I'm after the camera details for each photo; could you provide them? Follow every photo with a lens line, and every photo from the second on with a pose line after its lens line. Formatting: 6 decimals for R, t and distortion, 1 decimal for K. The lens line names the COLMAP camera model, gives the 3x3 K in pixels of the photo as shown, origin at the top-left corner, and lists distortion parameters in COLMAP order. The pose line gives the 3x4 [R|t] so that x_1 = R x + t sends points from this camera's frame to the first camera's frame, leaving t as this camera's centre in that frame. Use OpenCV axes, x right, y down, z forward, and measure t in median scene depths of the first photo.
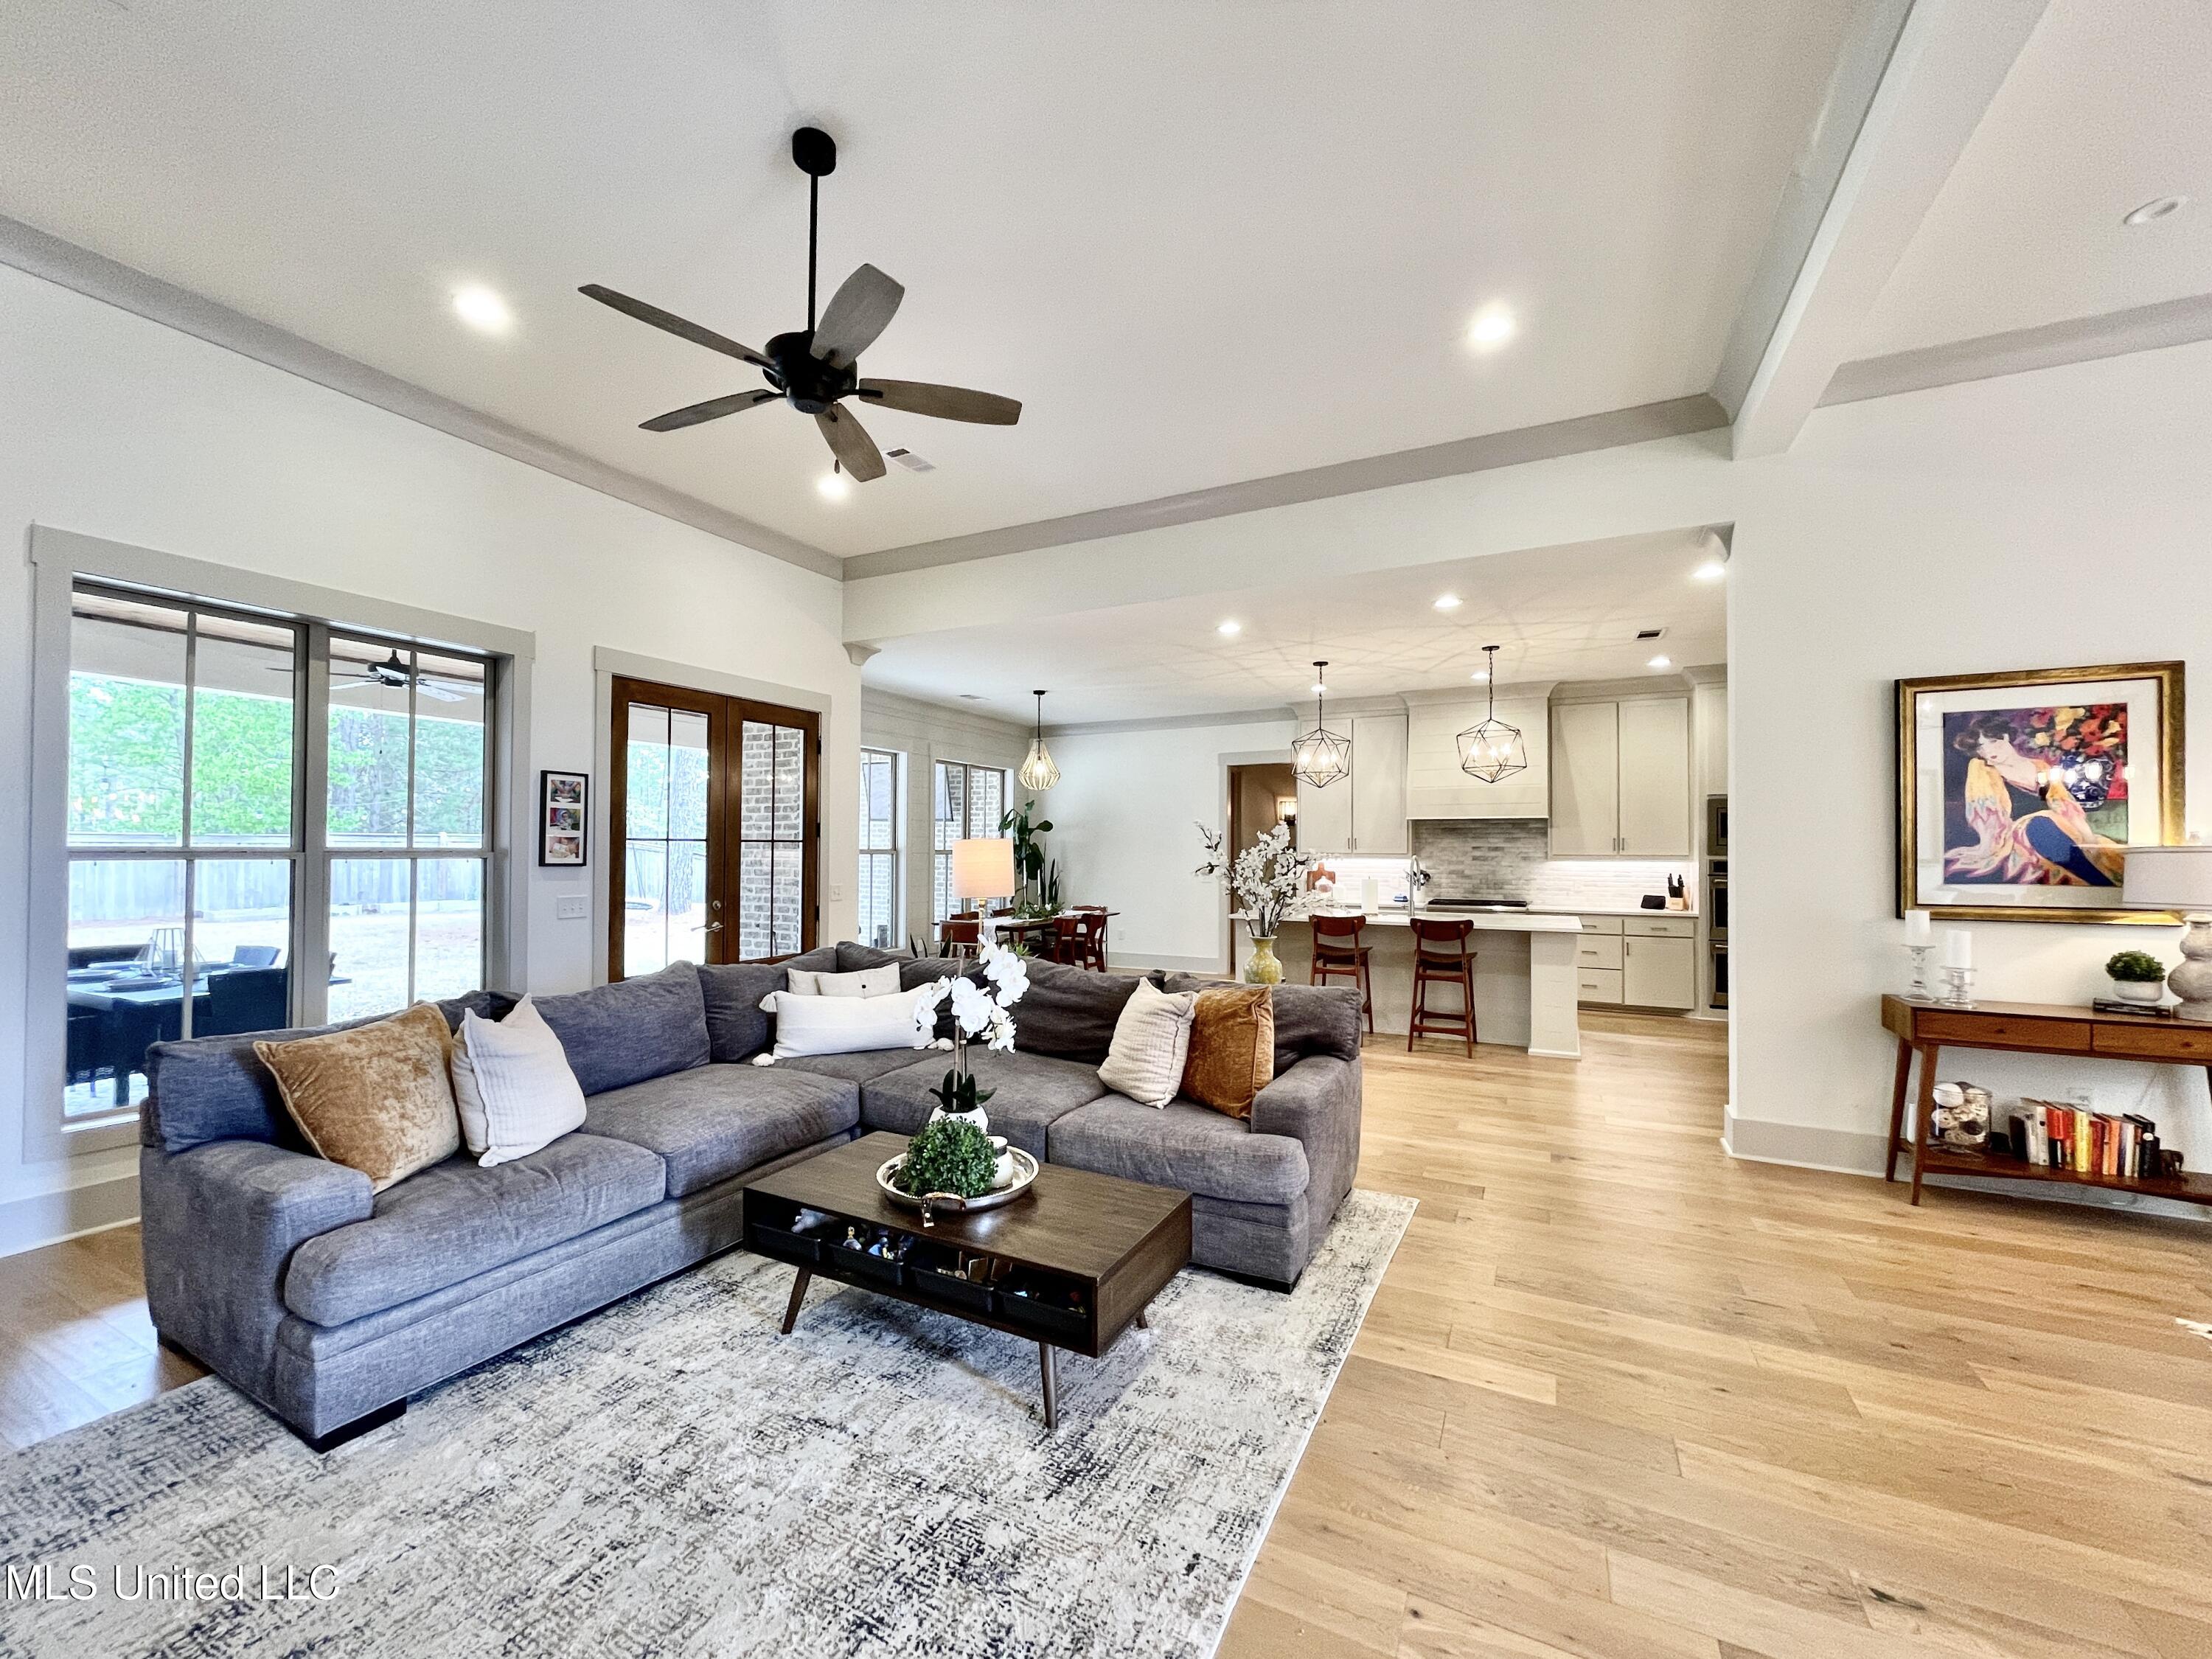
lens RADIAL K [[892.3, 0, 1094.7], [0, 892.3, 836.8], [0, 0, 1]] dist [-0.001373, 0.000167]
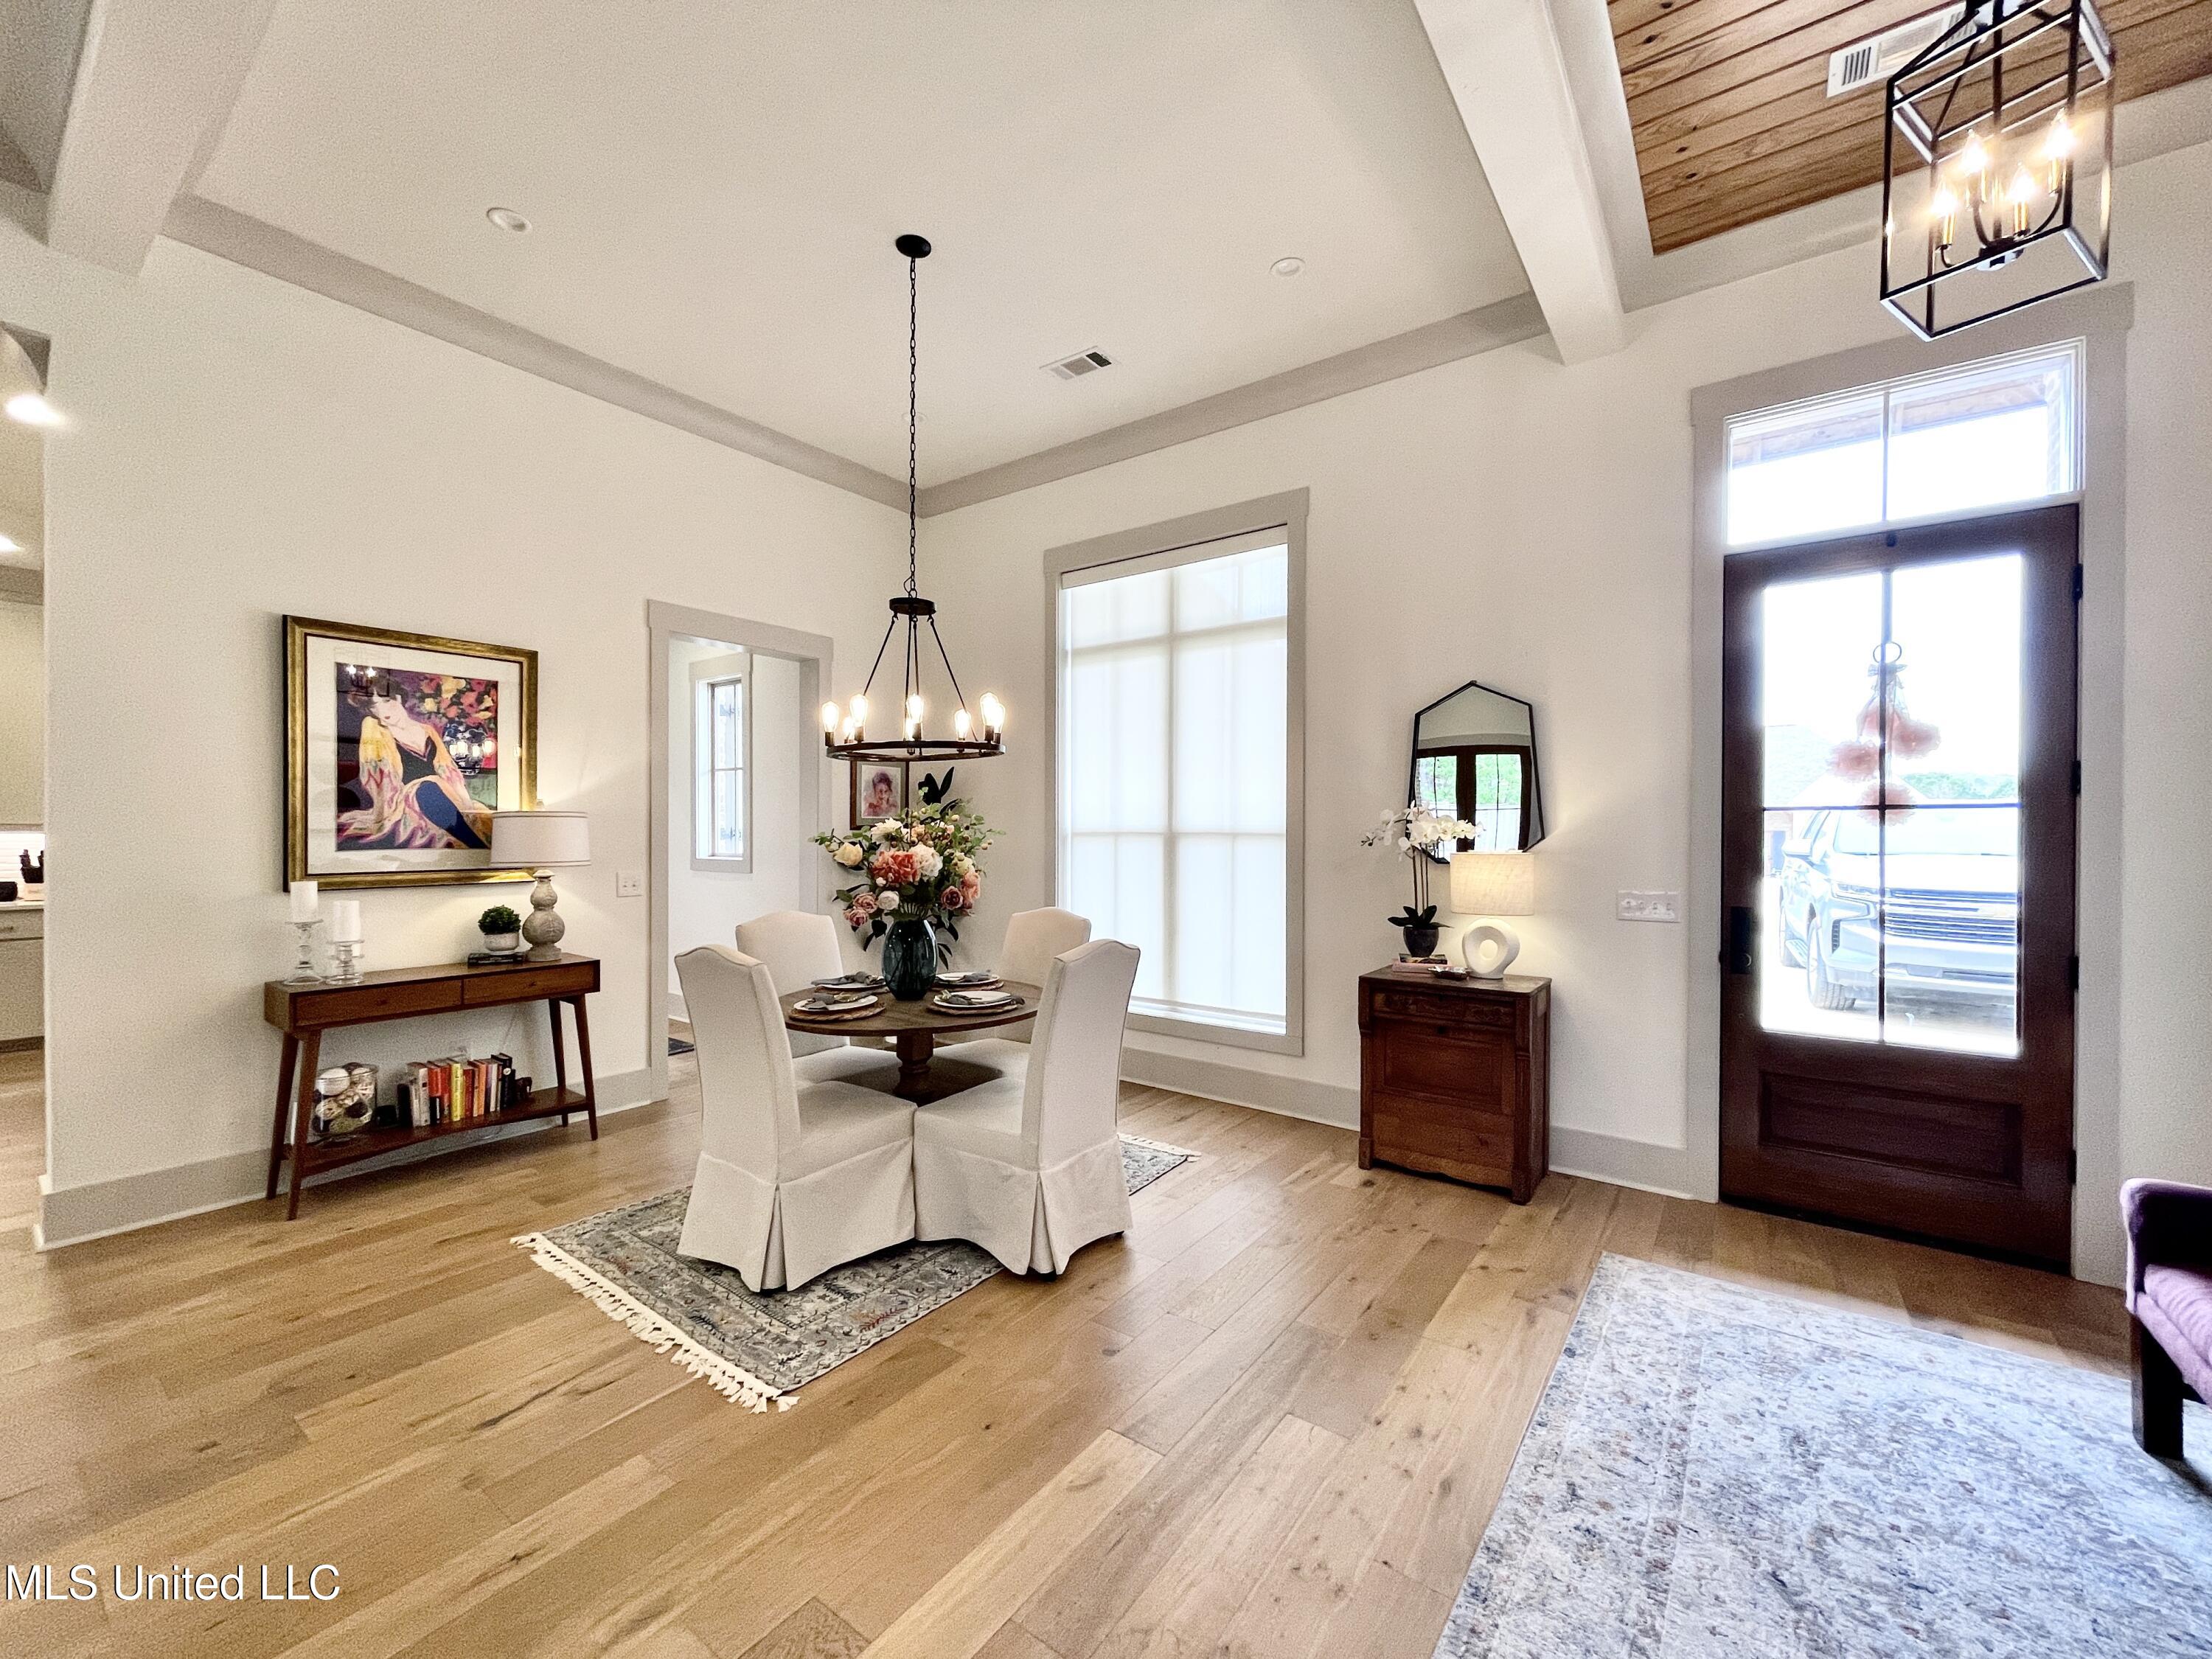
lens RADIAL K [[889.8, 0, 1093.0], [0, 889.8, 836.3], [0, 0, 1]] dist [-0.001361, 0.000470]
pose [[0.166072, -0.011645, 0.986045, 0.182408], [-0.017647, 0.999735, 0.014778, 0.010901], [-0.985956, -0.019855, 0.165822, 0.084120]]
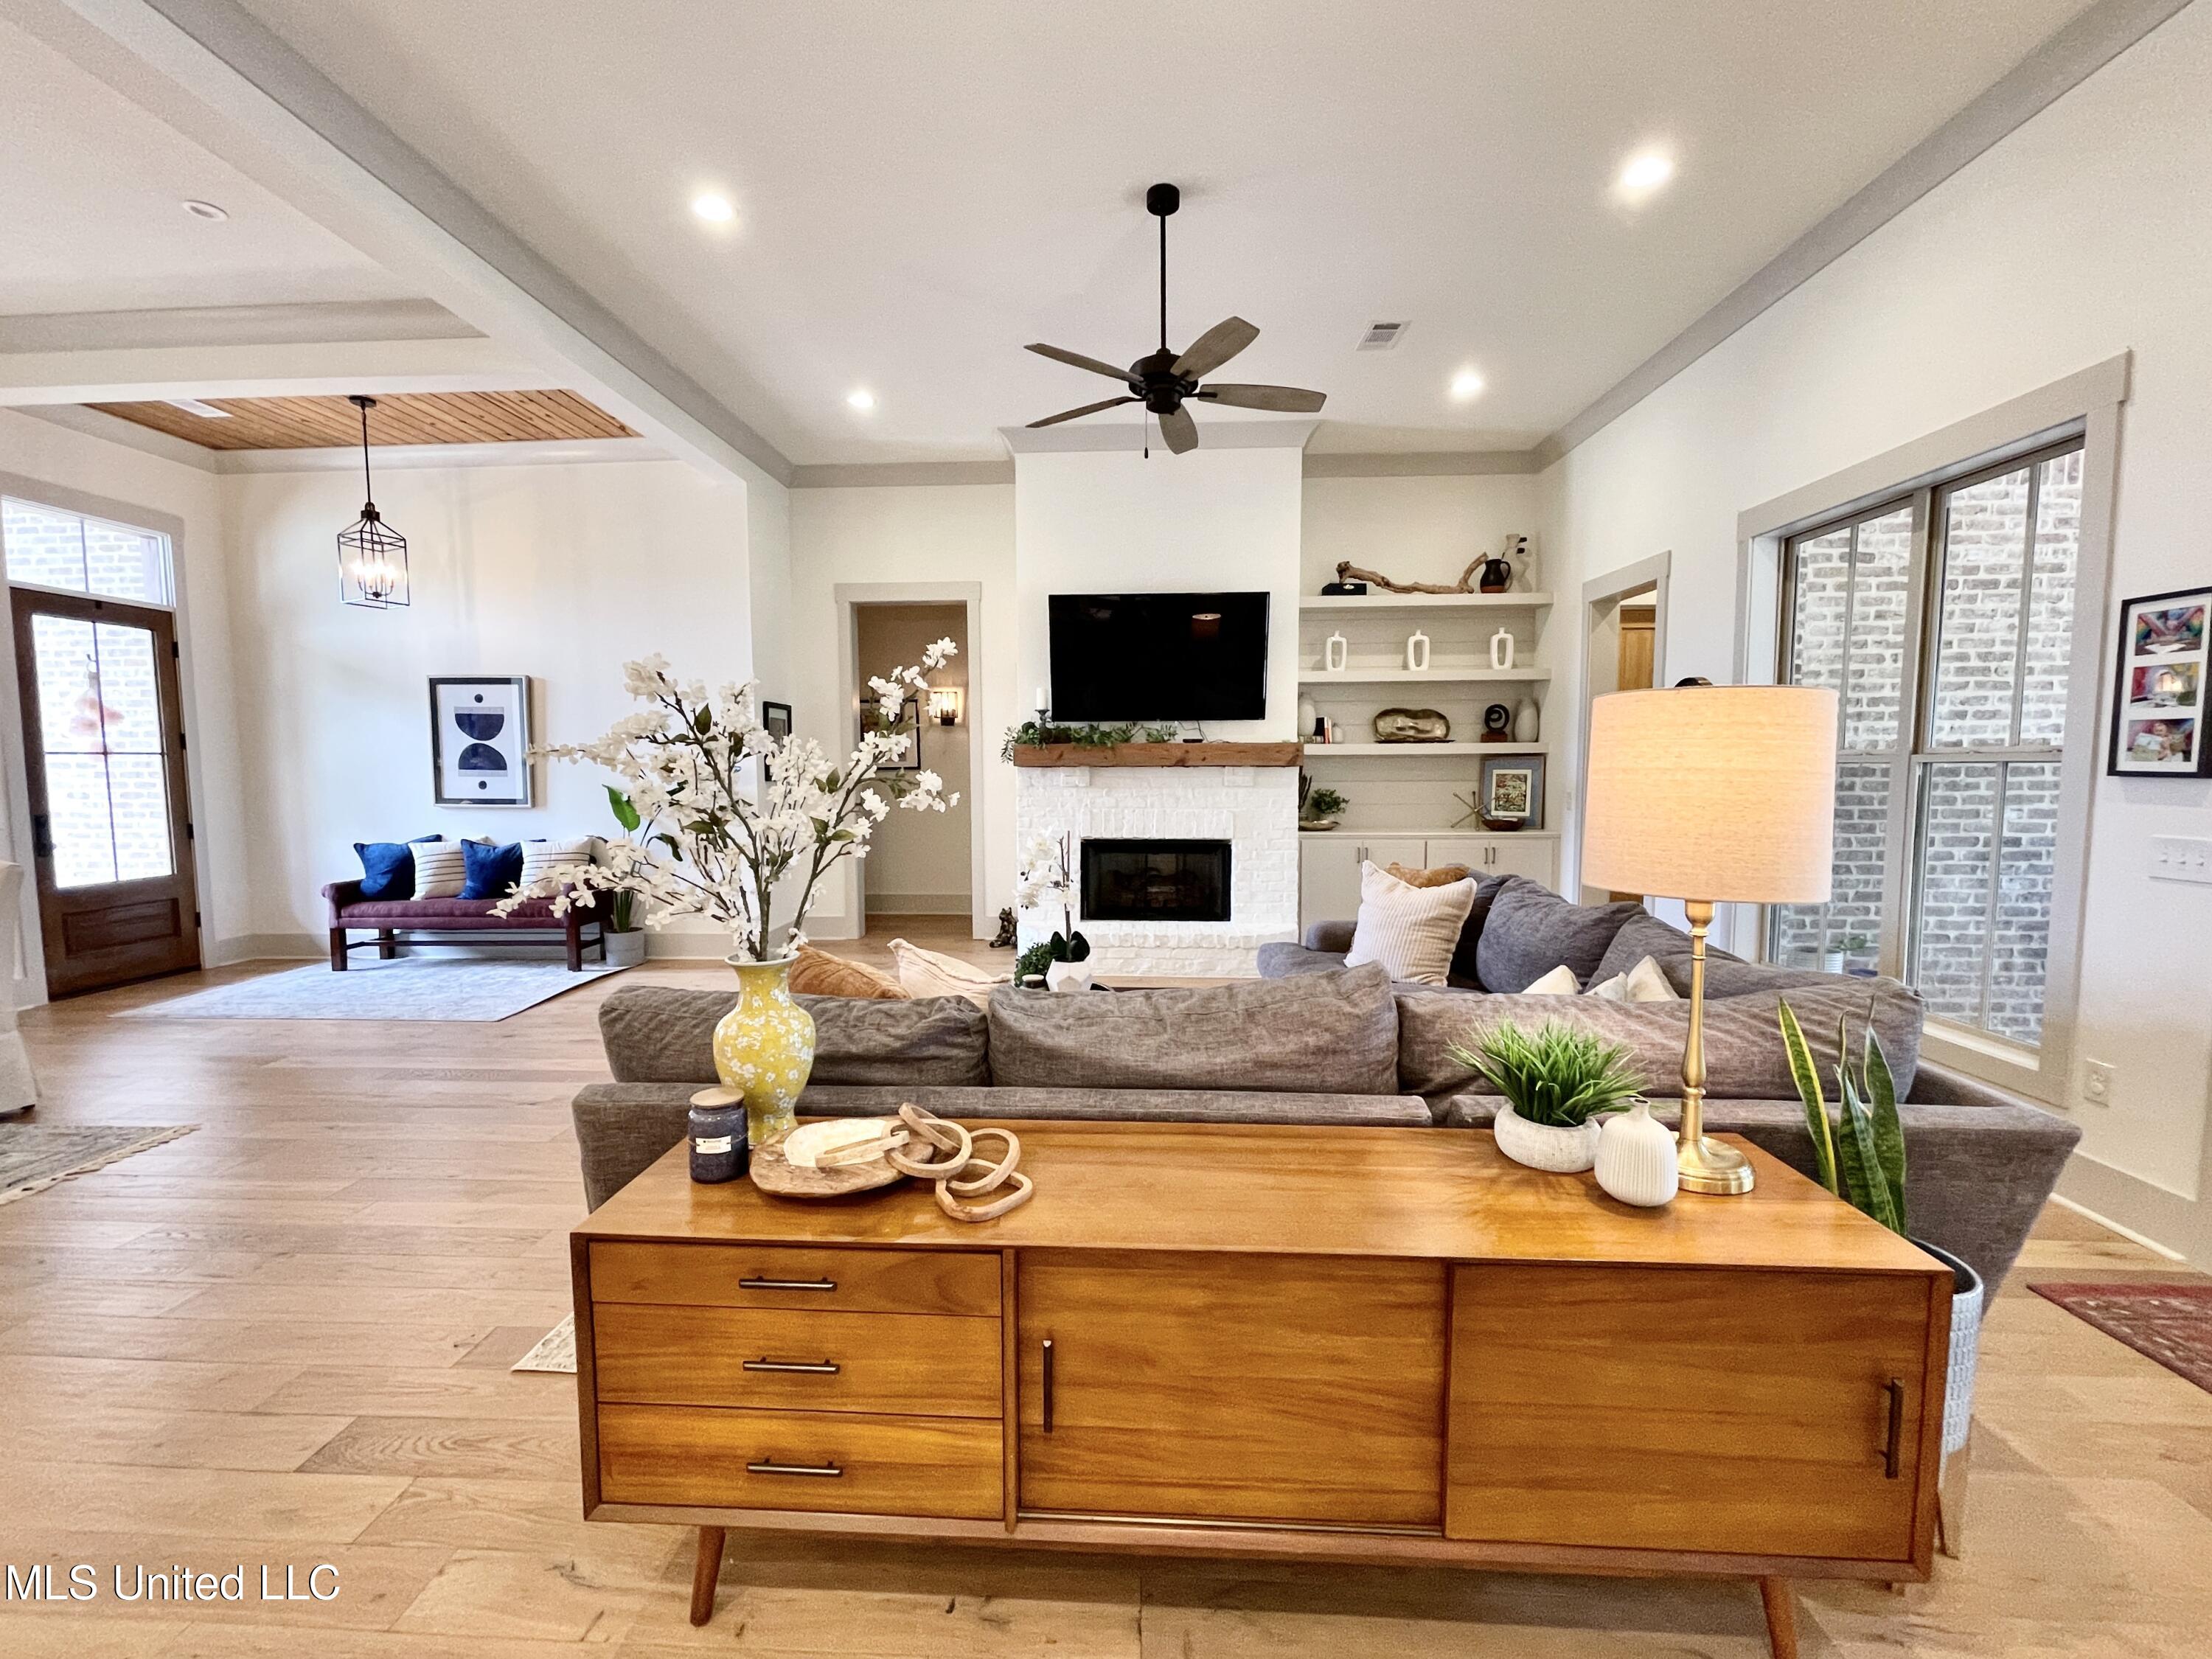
lens RADIAL K [[923.0, 0, 1093.0], [0, 923.0, 834.8], [0, 0, 1]] dist [0.000409, -0.000101]
pose [[-0.912180, 0.031142, -0.408605, 0.239848], [0.007074, 0.998156, 0.060281, 0.036863], [0.409729, 0.052097, -0.910719, 1.547378]]
